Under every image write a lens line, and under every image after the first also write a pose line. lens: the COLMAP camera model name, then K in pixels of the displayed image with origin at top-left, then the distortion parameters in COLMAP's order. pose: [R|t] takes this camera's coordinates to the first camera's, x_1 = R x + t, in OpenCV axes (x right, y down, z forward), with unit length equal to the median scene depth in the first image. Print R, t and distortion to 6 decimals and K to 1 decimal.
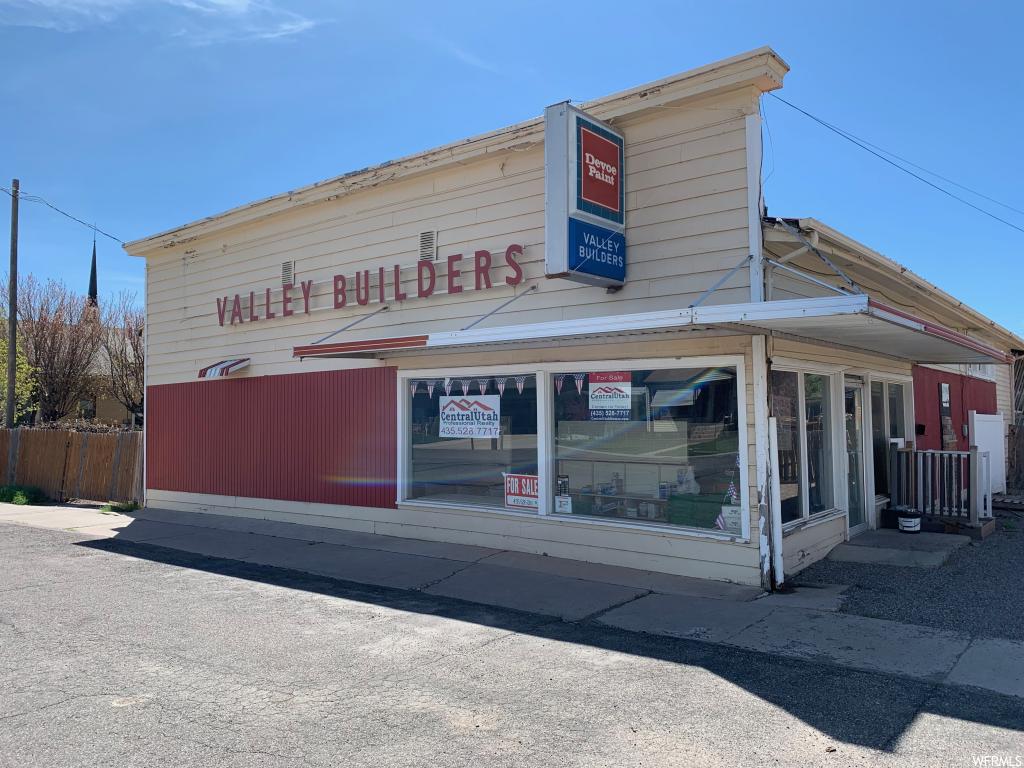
lens RADIAL K [[789.4, 0, 512.1], [0, 789.4, 385.7], [0, 0, 1]] dist [0.013984, -0.002079]
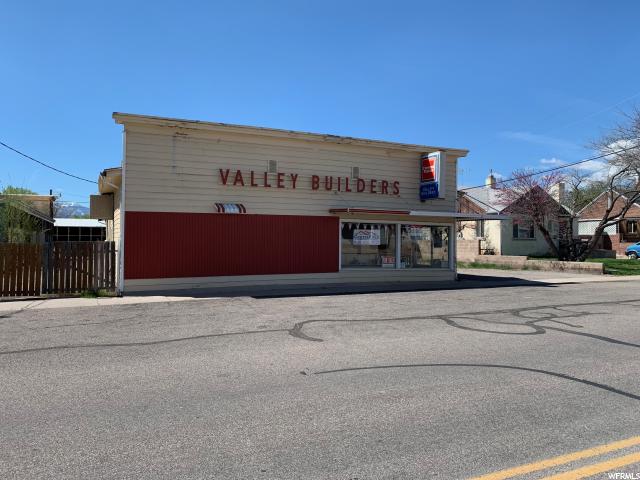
lens RADIAL K [[493.4, 0, 320.0], [0, 493.4, 238.6], [0, 0, 1]] dist [0.013984, -0.002079]
pose [[0.445252, 0.009532, 0.895355, -1.597613], [-0.052239, 0.998517, 0.015348, 0.024934], [-0.893880, -0.053606, 0.445089, 0.353727]]
